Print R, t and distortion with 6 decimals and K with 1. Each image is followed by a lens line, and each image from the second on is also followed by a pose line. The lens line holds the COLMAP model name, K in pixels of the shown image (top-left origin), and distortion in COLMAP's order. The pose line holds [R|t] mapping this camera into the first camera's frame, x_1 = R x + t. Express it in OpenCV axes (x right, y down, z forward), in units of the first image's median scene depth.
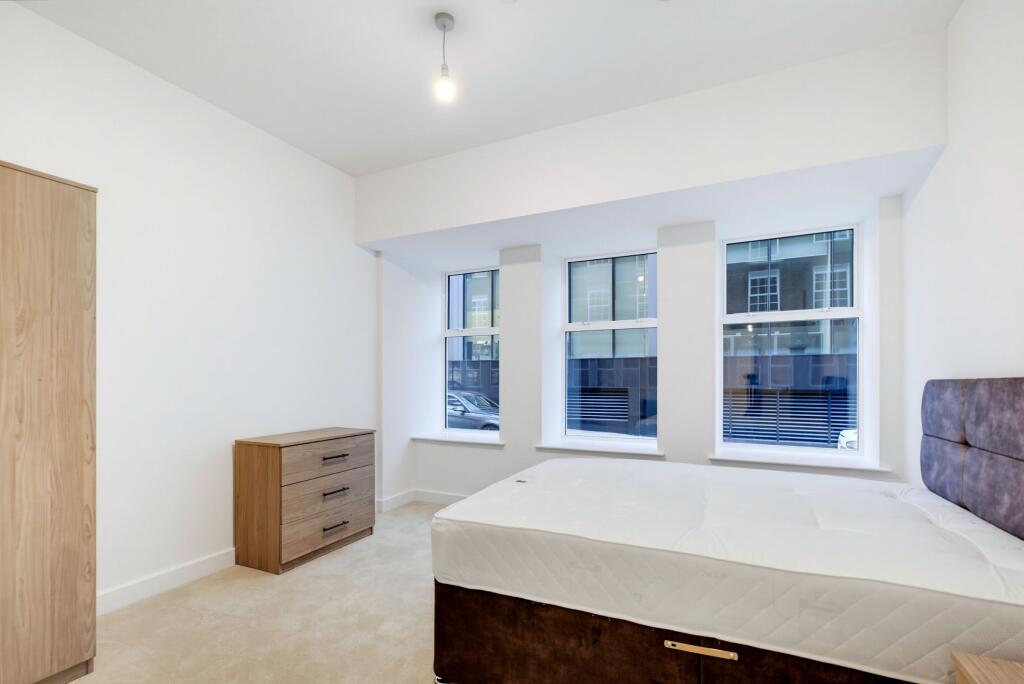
lens RADIAL K [[458.1, 0, 508.2], [0, 458.1, 376.5], [0, 0, 1]] dist [0.002531, -0.000158]
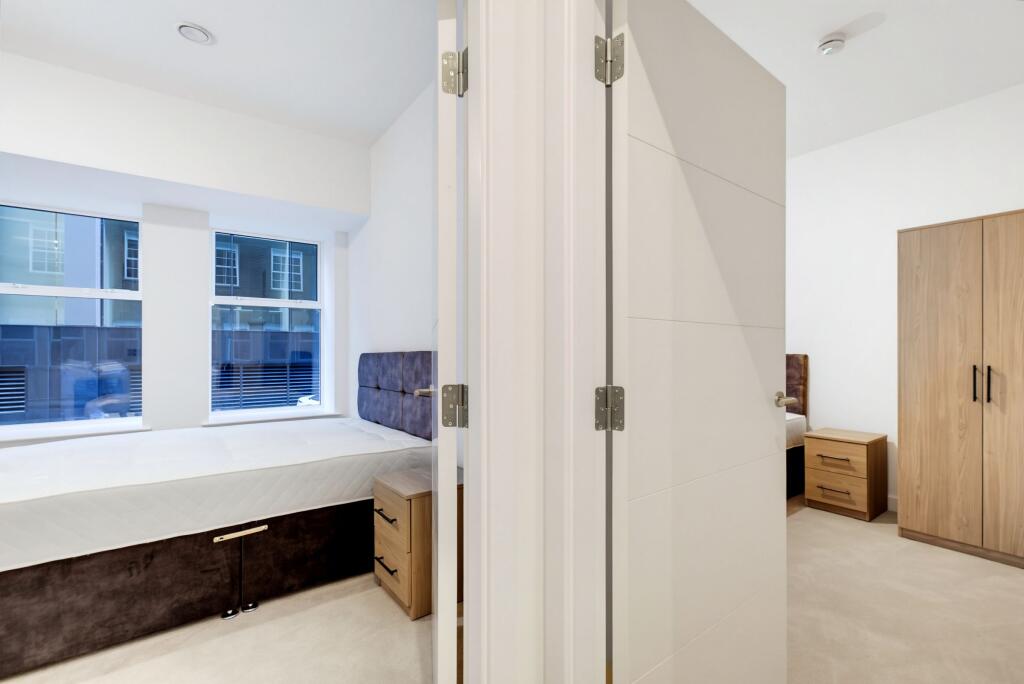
lens RADIAL K [[472.1, 0, 558.8], [0, 472.1, 353.0], [0, 0, 1]] dist [0.001233, 0.000763]
pose [[0.417012, -0.001977, 0.908899, -0.372567], [0.000170, 0.999998, 0.002097, 0.003414], [-0.908901, -0.000720, 0.417012, -0.395232]]
